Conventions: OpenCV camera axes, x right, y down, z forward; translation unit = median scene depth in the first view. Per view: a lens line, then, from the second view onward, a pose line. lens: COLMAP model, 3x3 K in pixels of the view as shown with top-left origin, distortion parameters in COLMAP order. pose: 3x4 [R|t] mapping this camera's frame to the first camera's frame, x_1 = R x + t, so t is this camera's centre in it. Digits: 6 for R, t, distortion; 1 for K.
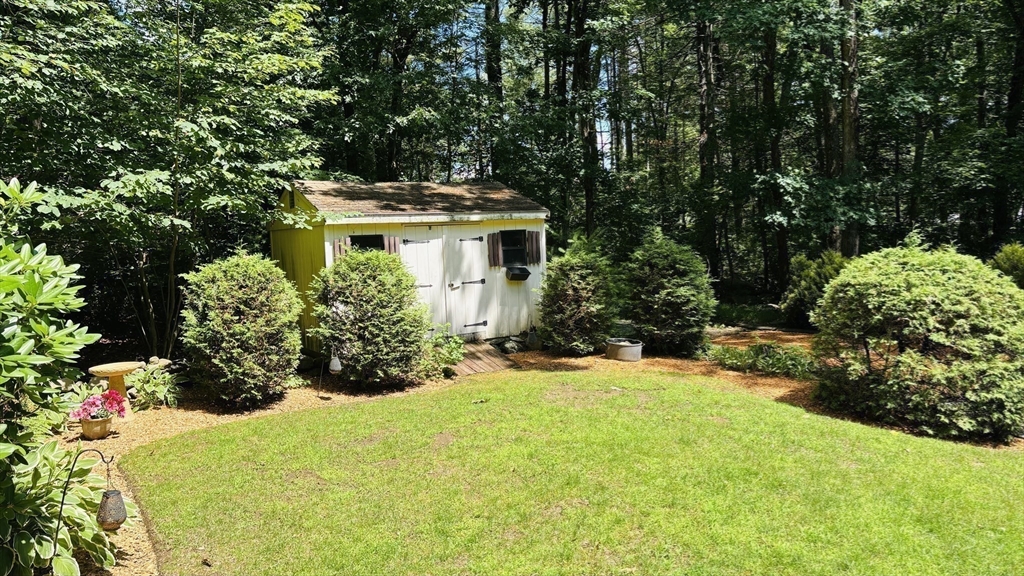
lens RADIAL K [[772.4, 0, 518.1], [0, 772.4, 288.6], [0, 0, 1]] dist [0.040548, -0.044036]
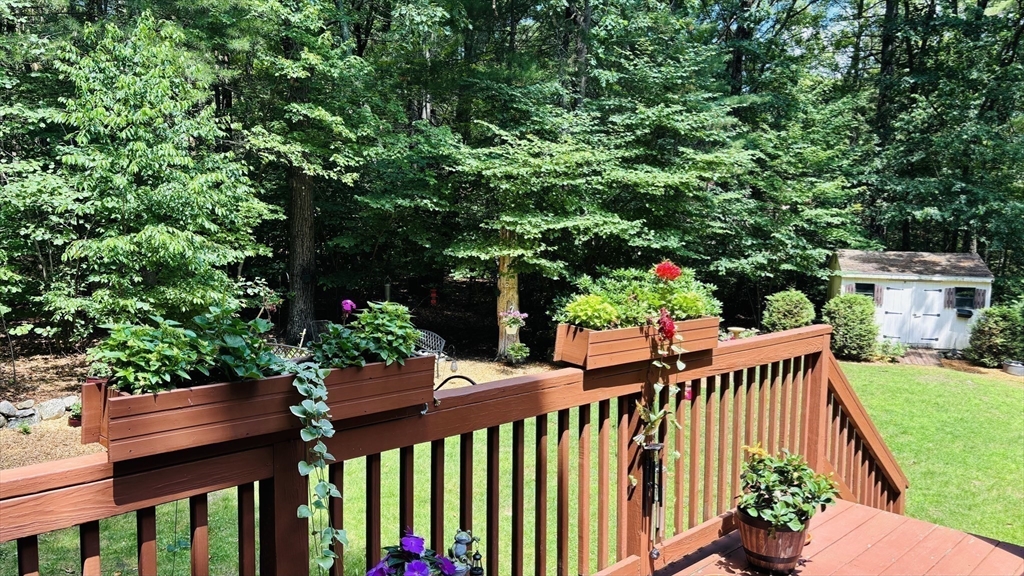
lens RADIAL K [[772.4, 0, 510.9], [0, 772.4, 296.9], [0, 0, 1]] dist [0.040548, -0.044036]
pose [[0.680440, 0.130260, -0.721134, 0.765011], [-0.102957, 0.991307, 0.081915, -0.129999], [0.725535, 0.018508, 0.687936, -1.240262]]
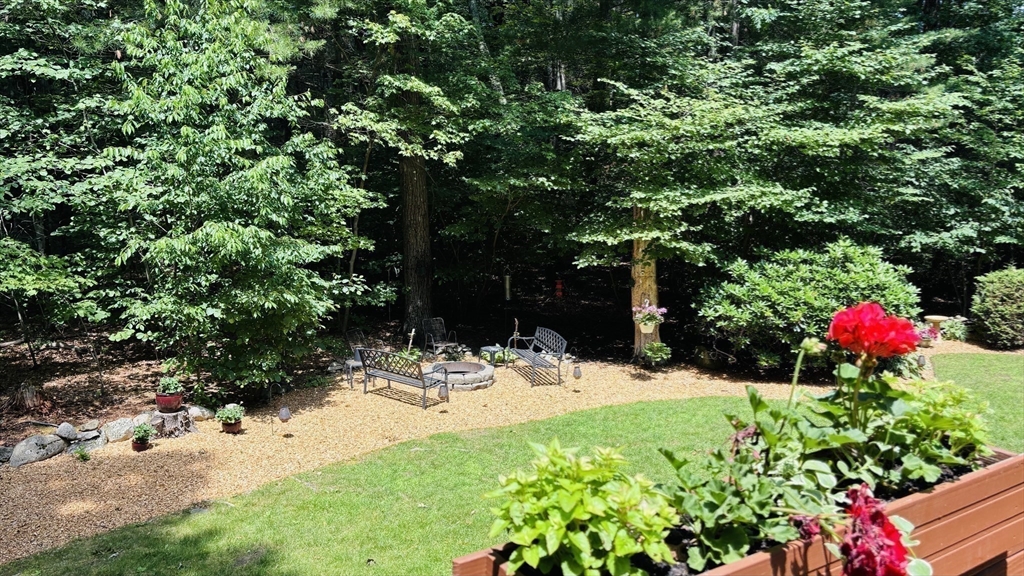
lens RADIAL K [[772.4, 0, 509.9], [0, 772.4, 293.4], [0, 0, 1]] dist [0.040548, -0.044036]
pose [[0.522423, 0.131150, -0.842540, 0.609888], [-0.060328, 0.991310, 0.116901, -0.133110], [0.850550, -0.010244, 0.525795, -1.032691]]
